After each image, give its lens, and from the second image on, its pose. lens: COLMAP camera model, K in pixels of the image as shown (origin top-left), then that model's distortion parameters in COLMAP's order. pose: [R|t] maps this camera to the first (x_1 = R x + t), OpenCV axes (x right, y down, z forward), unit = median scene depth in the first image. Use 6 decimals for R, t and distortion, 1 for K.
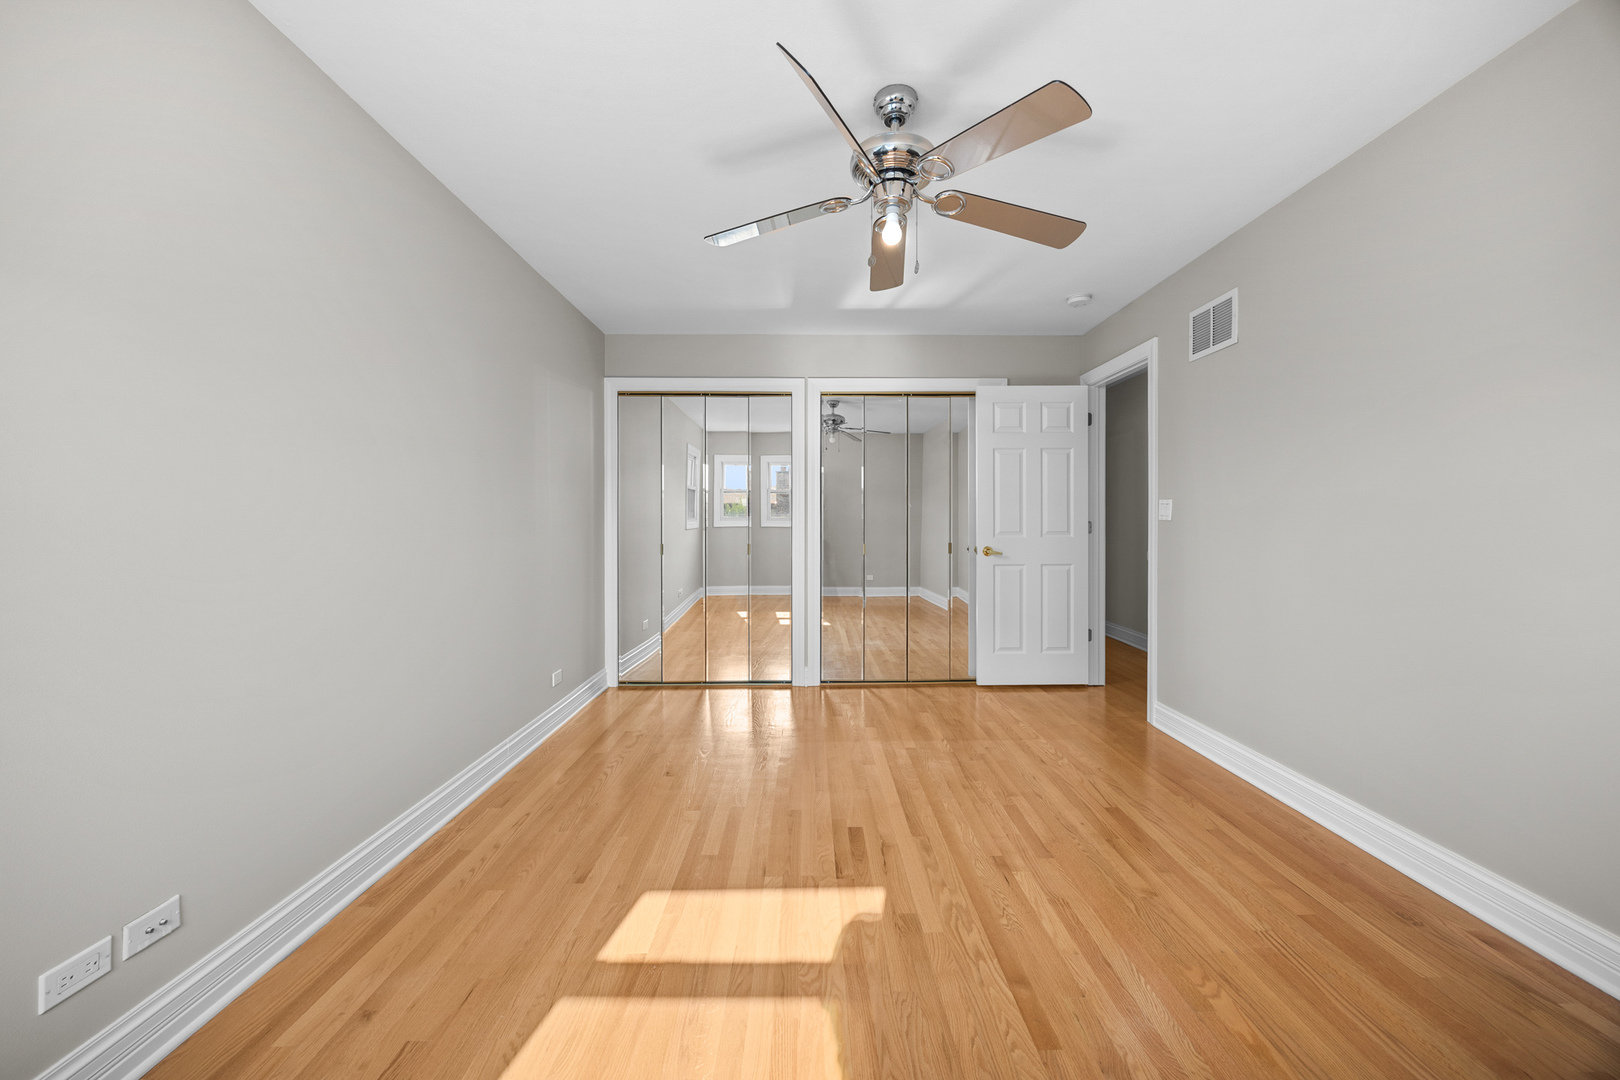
lens RADIAL K [[621.1, 0, 804.3], [0, 621.1, 514.8], [0, 0, 1]] dist [-0.000144, 0.000007]
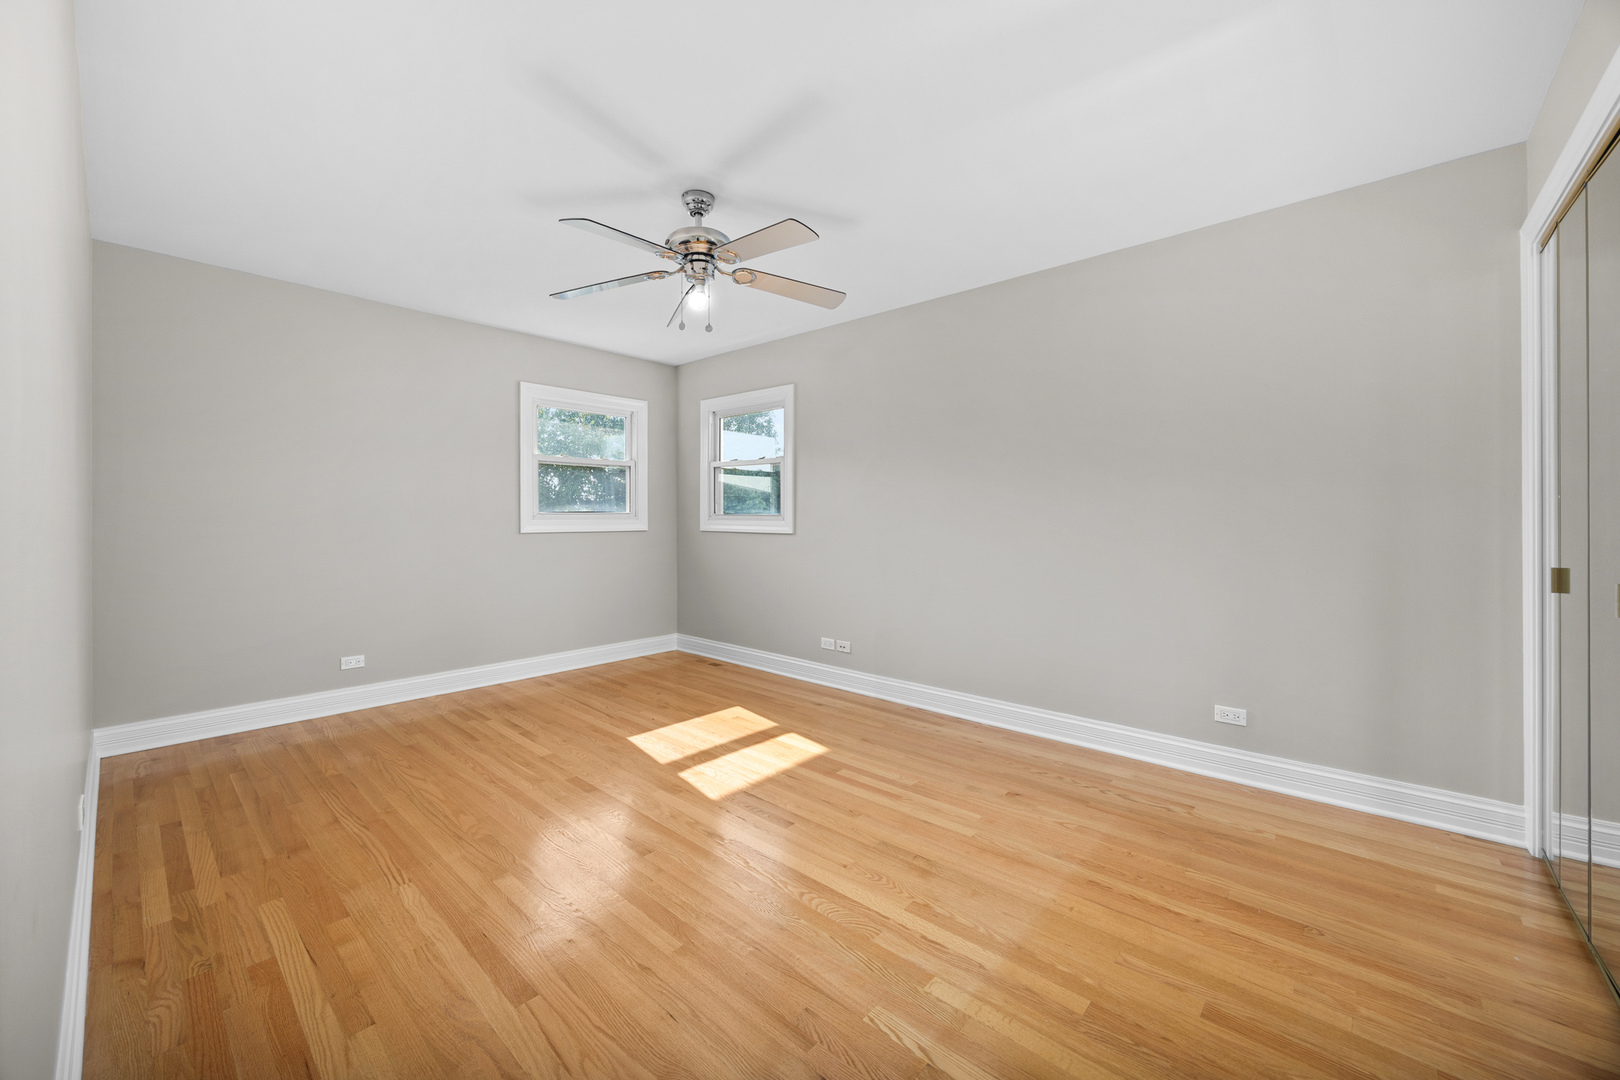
lens RADIAL K [[621.1, 0, 804.3], [0, 621.1, 514.8], [0, 0, 1]] dist [-0.000144, 0.000007]
pose [[-0.669818, -0.000479, -0.742525, 1.017614], [0.007344, 0.999947, -0.007271, 0.023001], [0.742489, -0.010323, -0.669778, 2.149489]]
